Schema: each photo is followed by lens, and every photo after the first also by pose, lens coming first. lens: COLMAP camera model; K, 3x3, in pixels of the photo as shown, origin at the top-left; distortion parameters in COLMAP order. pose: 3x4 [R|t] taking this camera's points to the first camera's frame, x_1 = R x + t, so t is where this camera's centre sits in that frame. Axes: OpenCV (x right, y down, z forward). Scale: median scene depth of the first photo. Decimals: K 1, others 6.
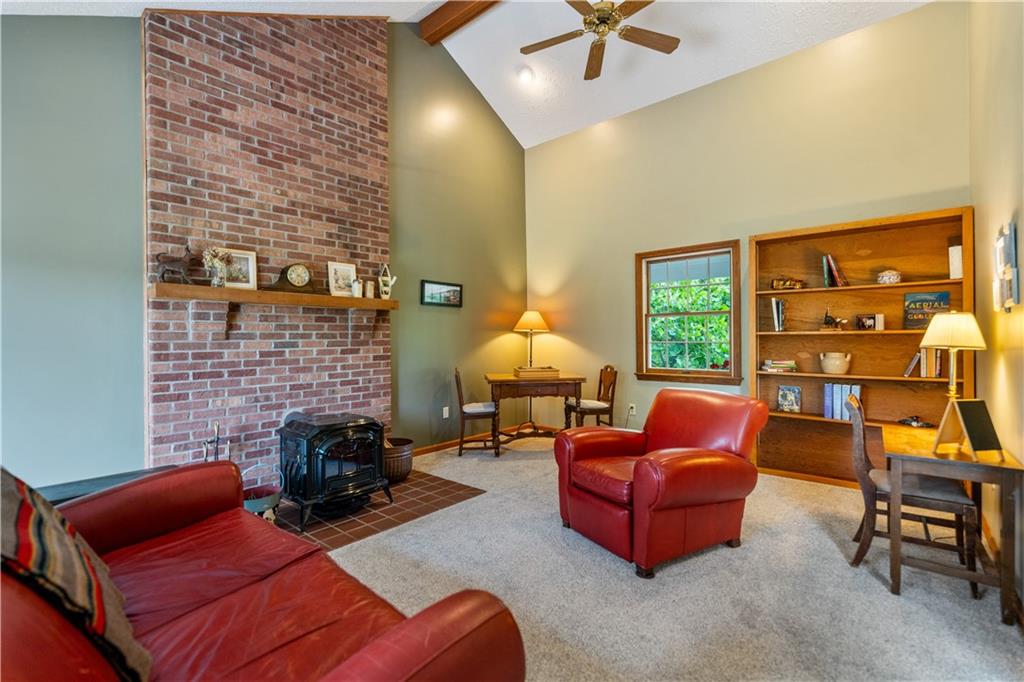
lens RADIAL K [[452.6, 0, 512.0], [0, 452.6, 341.0], [0, 0, 1]] dist [-0.002092, -0.000404]
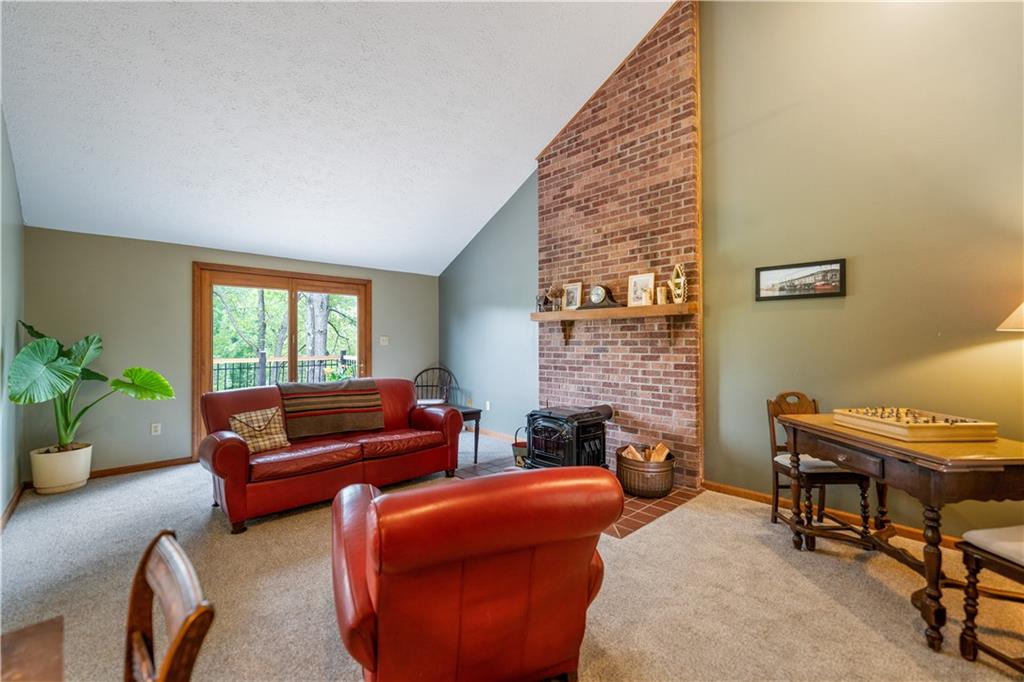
lens RADIAL K [[437.7, 0, 513.6], [0, 437.7, 334.5], [0, 0, 1]] dist [0.000912, 0.000031]
pose [[-0.106359, -0.001204, -0.994327, 0.689723], [0.004039, 0.999990, -0.001643, -0.031244], [0.994320, -0.004191, -0.106353, 0.824599]]
